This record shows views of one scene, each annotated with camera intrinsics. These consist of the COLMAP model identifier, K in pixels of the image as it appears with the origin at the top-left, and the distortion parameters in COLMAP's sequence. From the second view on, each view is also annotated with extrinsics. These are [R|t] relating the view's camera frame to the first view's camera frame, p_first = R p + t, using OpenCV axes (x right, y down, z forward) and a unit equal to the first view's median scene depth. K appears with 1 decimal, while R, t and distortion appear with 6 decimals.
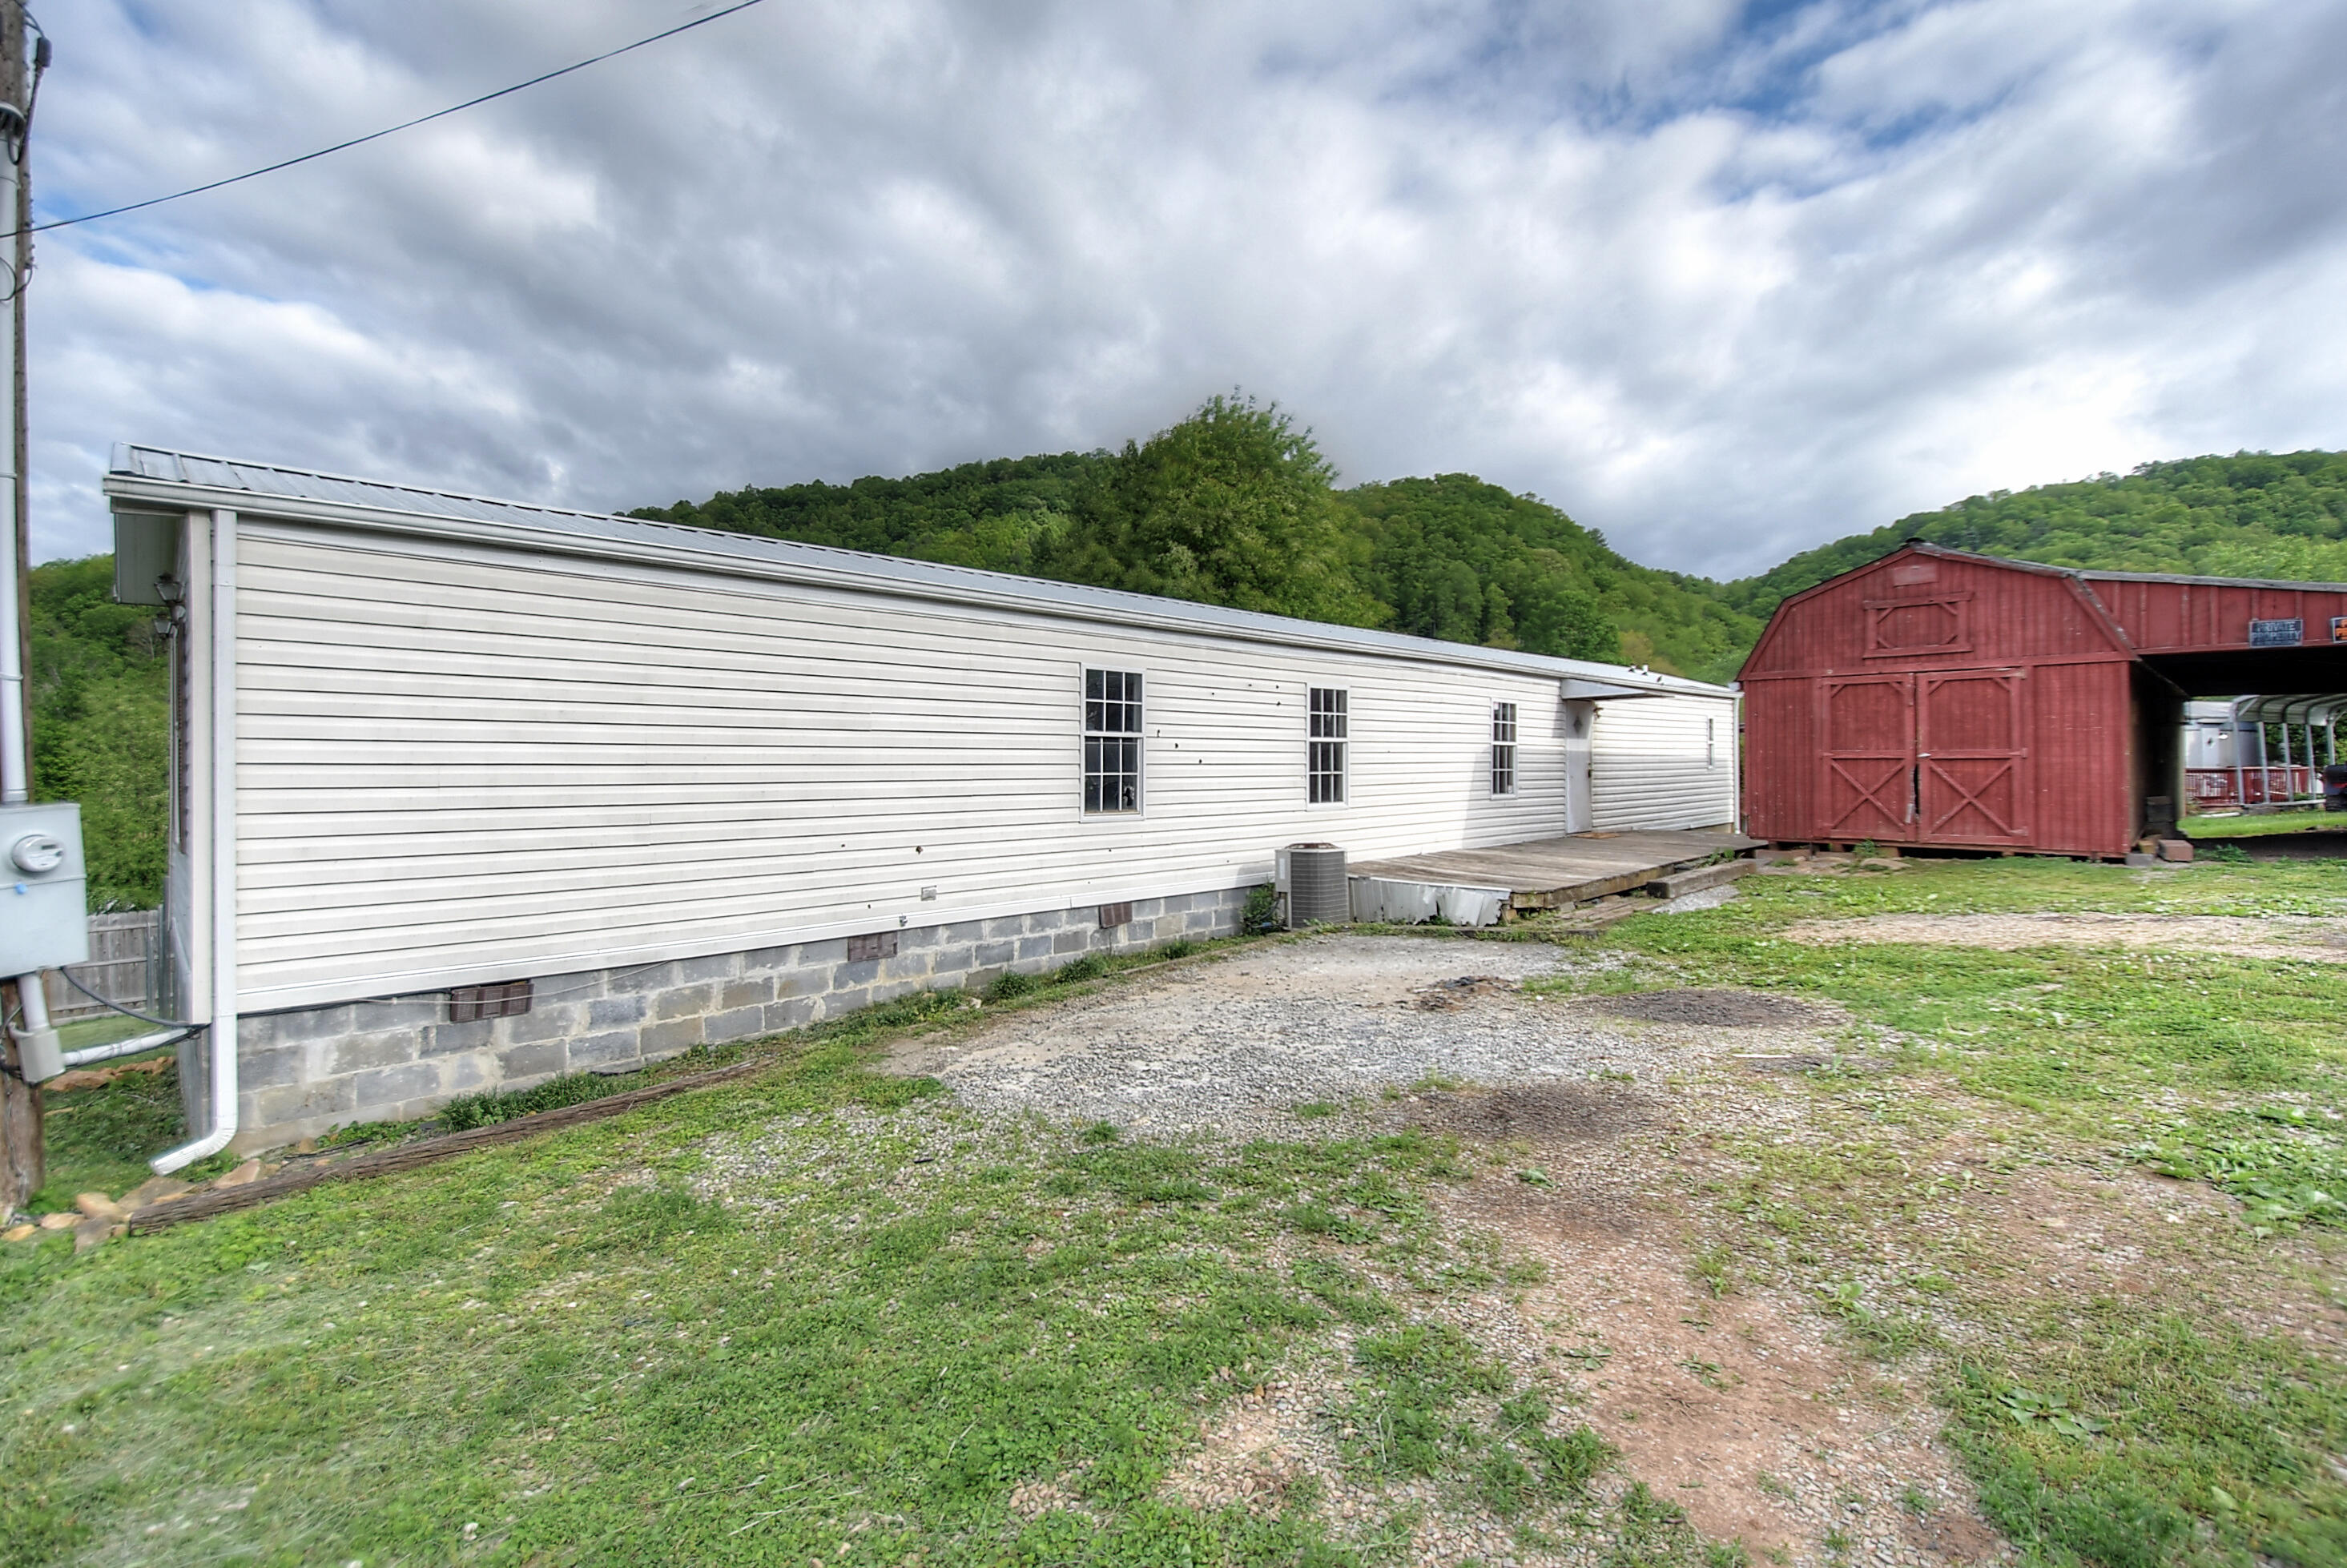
lens RADIAL K [[1042.5, 0, 1197.3], [0, 1042.5, 772.0], [0, 0, 1]] dist [-0.003186, -0.005271]
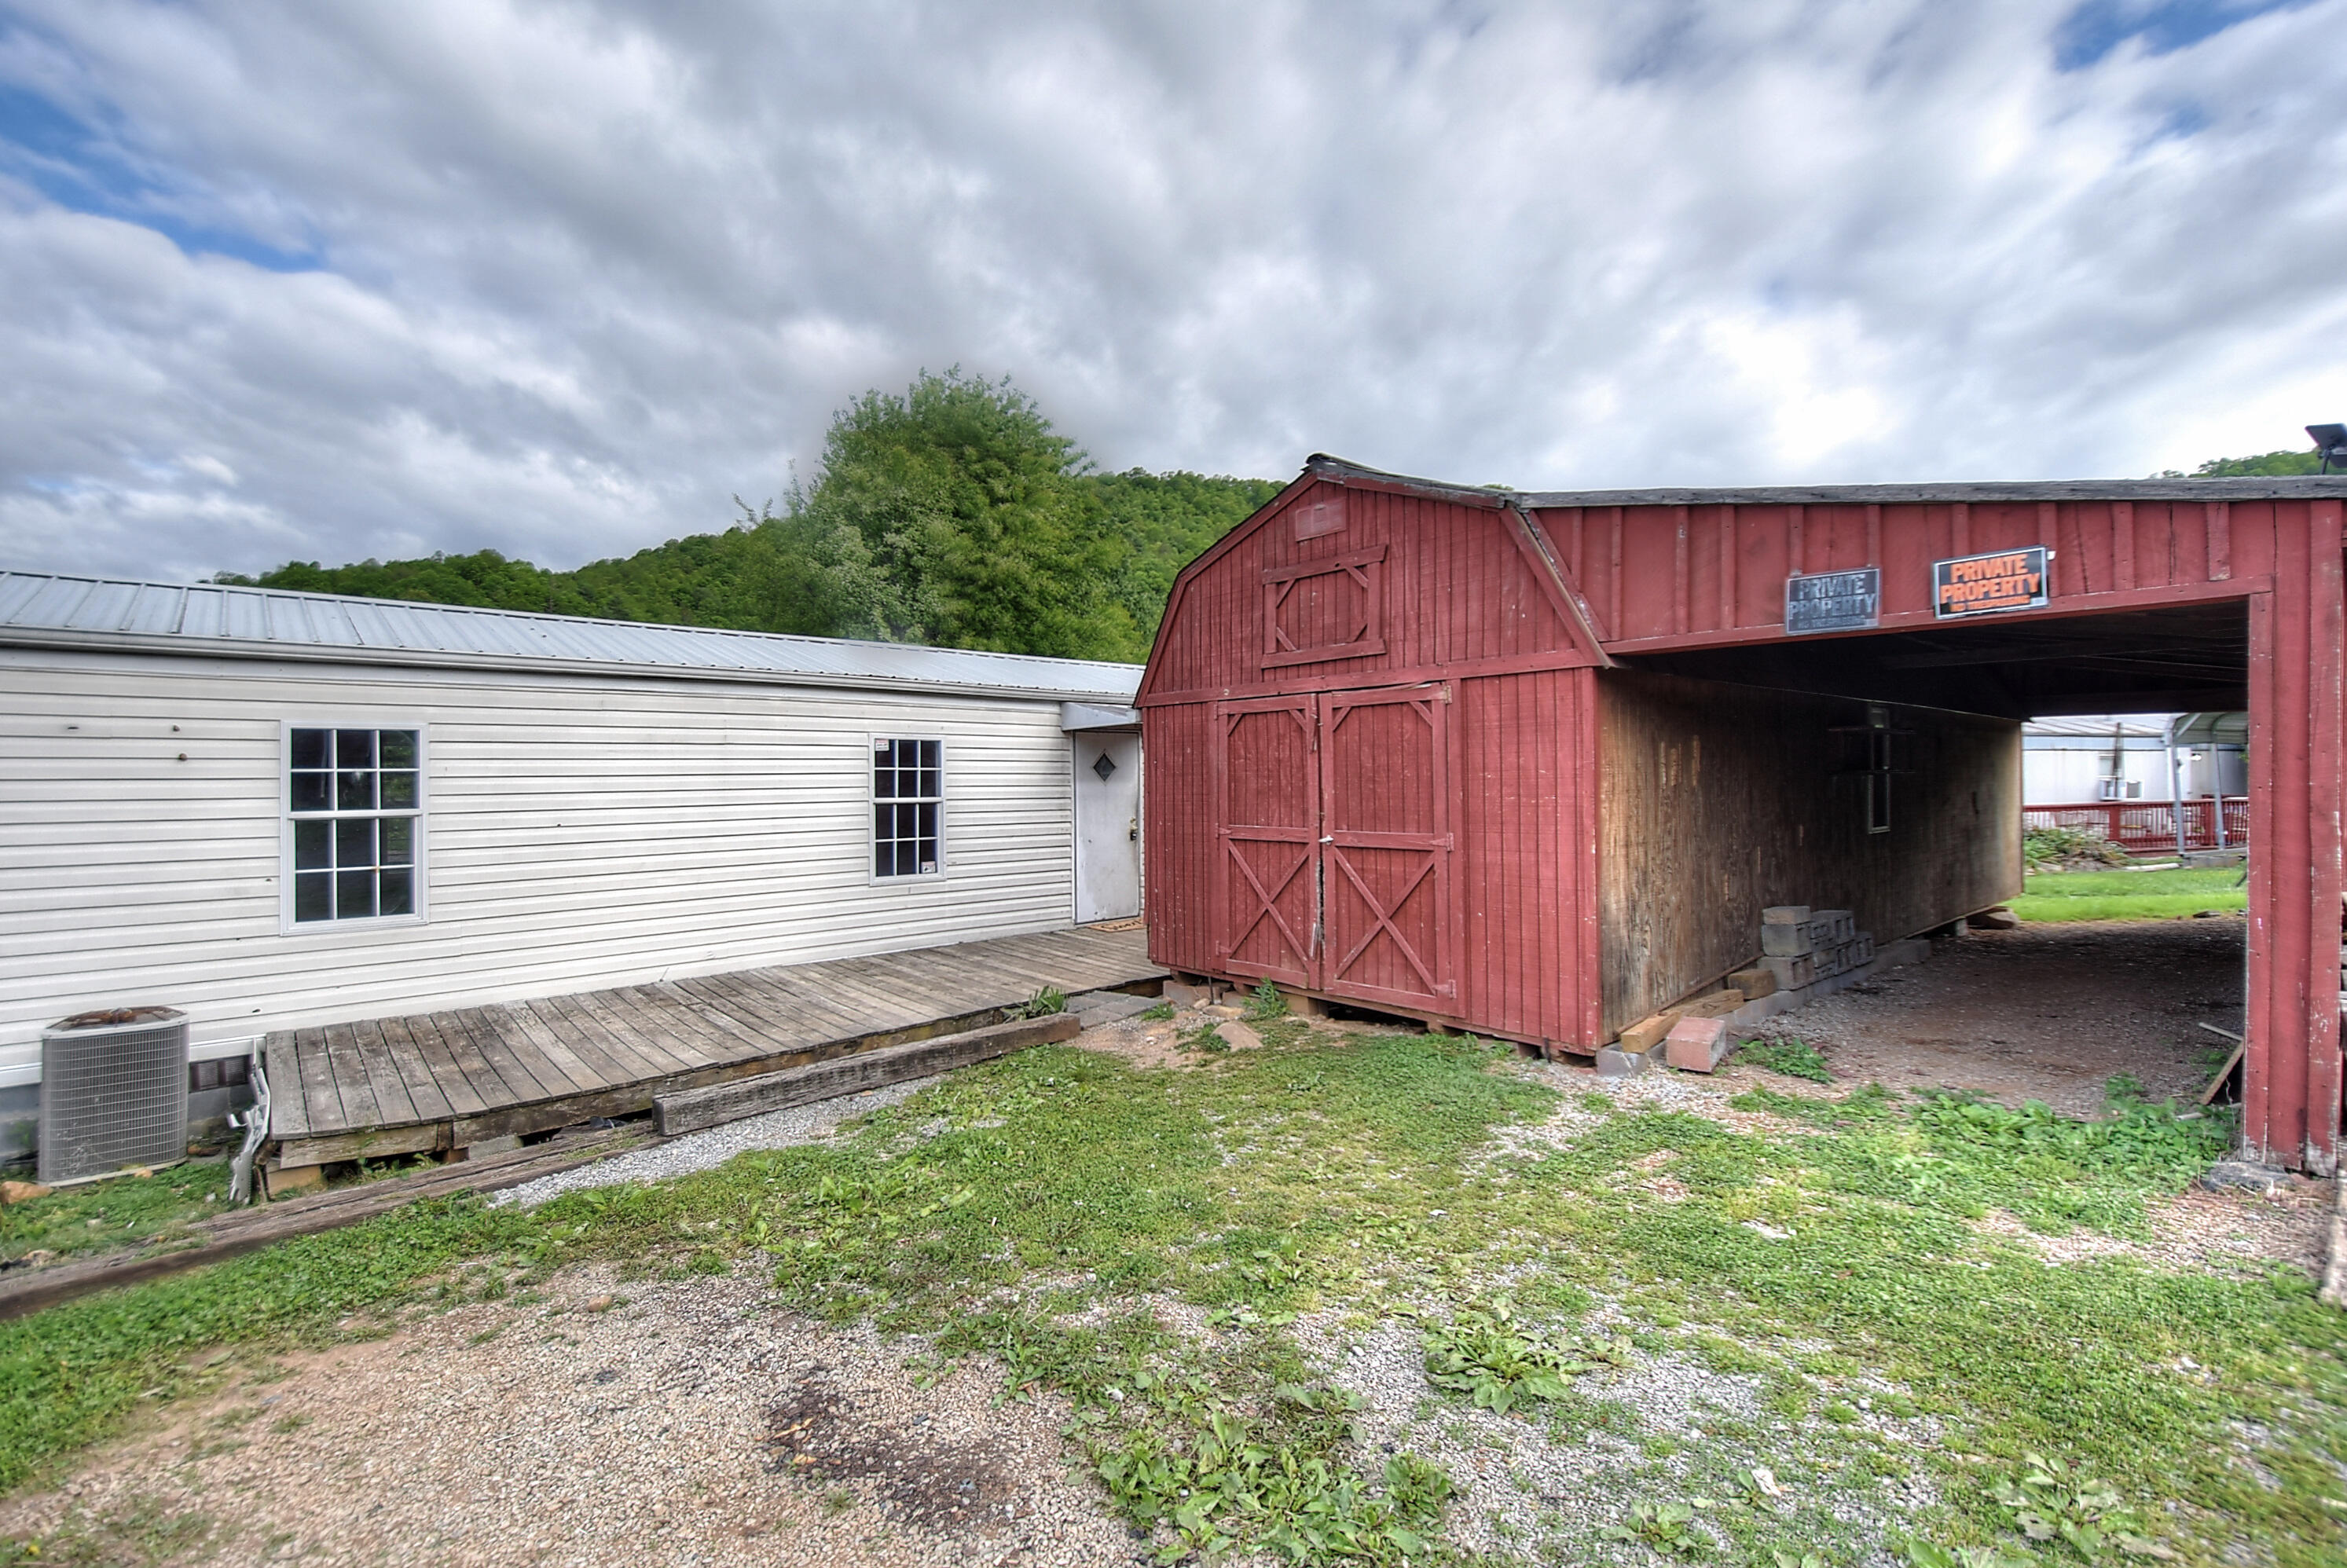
lens RADIAL K [[1042.5, 0, 1167.4], [0, 1042.5, 780.2], [0, 0, 1]] dist [-0.003186, -0.005271]
pose [[0.998548, -0.005390, -0.053590, 0.658910], [0.004882, 0.999942, -0.009605, -0.044155], [0.053639, 0.009329, 0.998517, 0.442723]]
